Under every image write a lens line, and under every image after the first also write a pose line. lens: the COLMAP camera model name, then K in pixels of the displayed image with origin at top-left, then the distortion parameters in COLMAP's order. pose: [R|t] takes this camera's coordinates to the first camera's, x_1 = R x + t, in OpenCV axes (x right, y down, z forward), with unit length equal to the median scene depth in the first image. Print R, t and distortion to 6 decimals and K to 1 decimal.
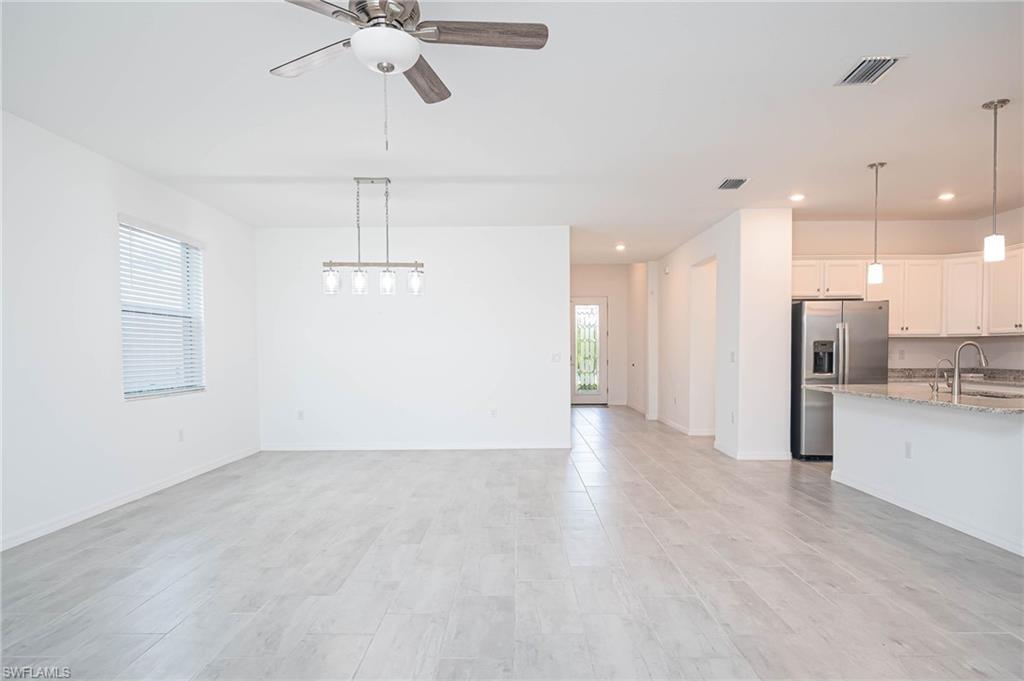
lens RADIAL K [[593.5, 0, 513.0], [0, 593.5, 368.5], [0, 0, 1]] dist [-0.000688, -0.000385]
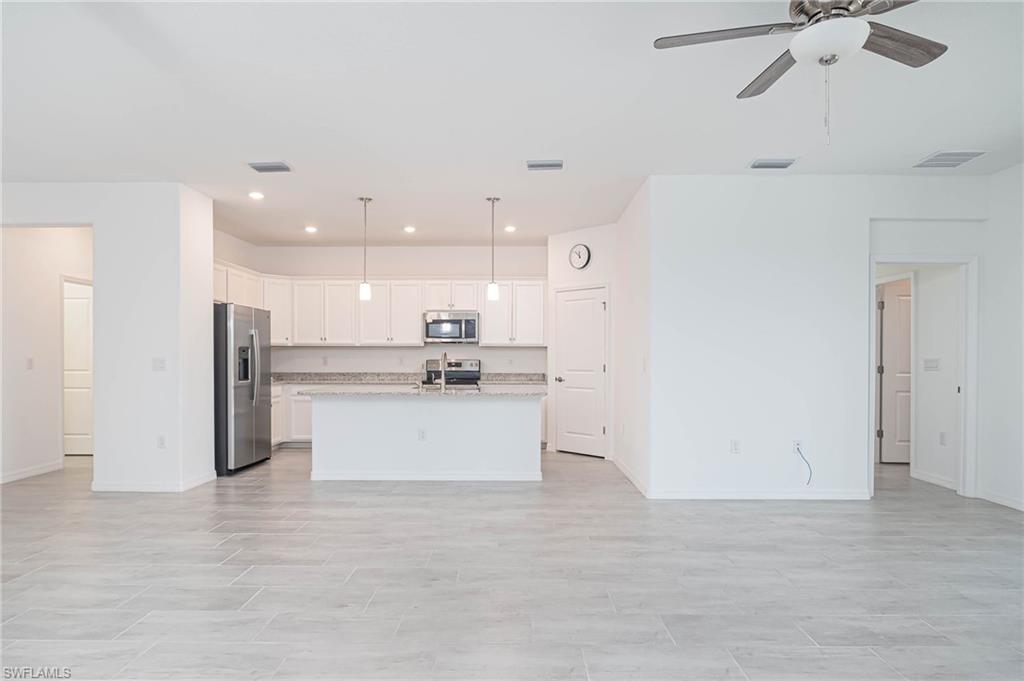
lens RADIAL K [[588.3, 0, 514.3], [0, 588.3, 353.5], [0, 0, 1]] dist [0.000354, -0.000004]
pose [[0.000466, 0.010646, 0.999943, -0.424710], [0.027284, 0.999571, -0.010655, -0.013292], [-0.999628, 0.027288, 0.000176, 0.548370]]
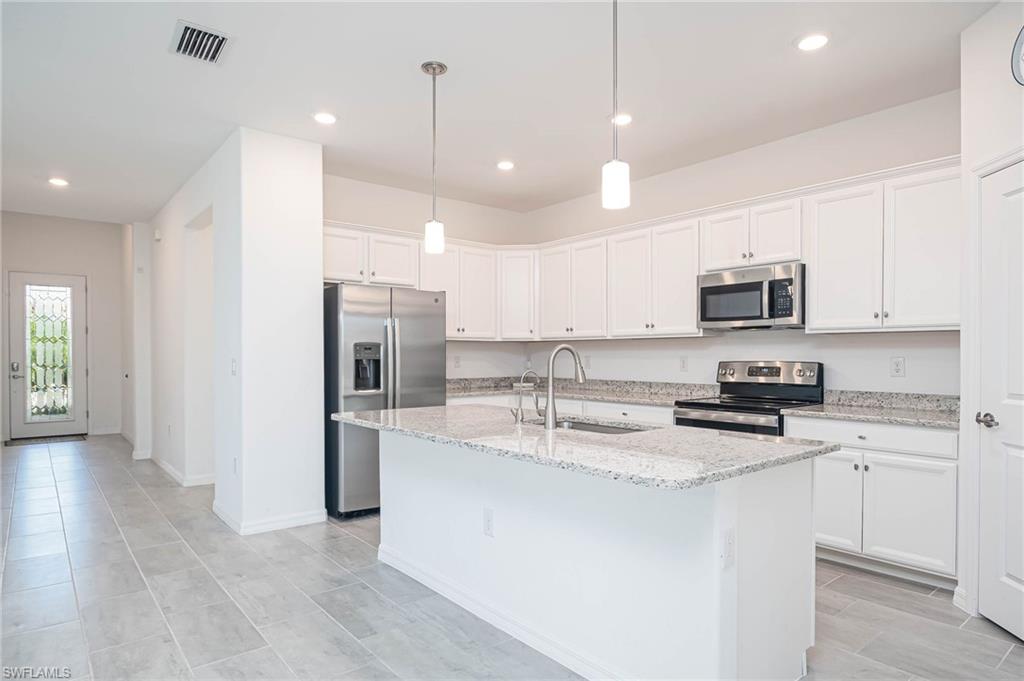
lens RADIAL K [[593.5, 0, 513.0], [0, 593.5, 368.5], [0, 0, 1]] dist [-0.000688, -0.000385]
pose [[0.764699, -0.010283, 0.644305, 0.203317], [0.015526, 0.999876, -0.002469, -0.012234], [-0.644200, 0.011892, 0.764765, 0.355507]]
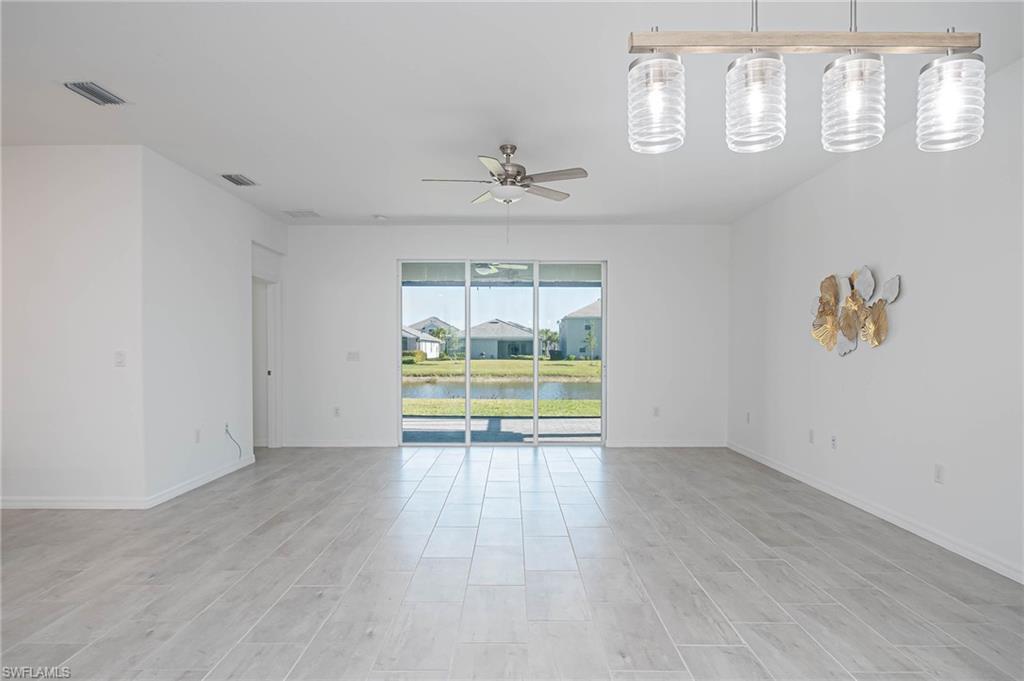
lens RADIAL K [[588.3, 0, 514.3], [0, 588.3, 353.5], [0, 0, 1]] dist [0.000354, -0.000004]
pose [[-0.999918, 0.005774, -0.011468, -0.075799], [0.005361, 0.999348, 0.035696, -0.030526], [0.011667, 0.035632, -0.999297, 1.059908]]
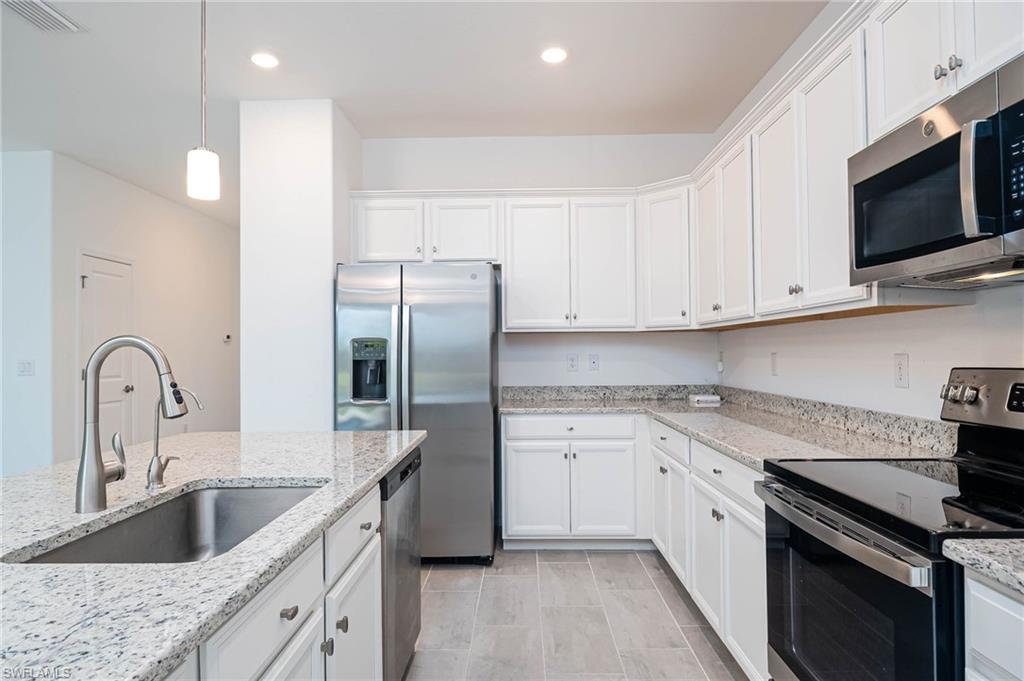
lens RADIAL K [[597.3, 0, 512.0], [0, 597.3, 340.5], [0, 0, 1]] dist [0.002134, 0.000252]
pose [[0.999970, -0.003779, 0.006751, 0.639219], [0.004107, 0.998777, -0.049268, -0.017871], [-0.006556, 0.049294, 0.998763, 0.461000]]
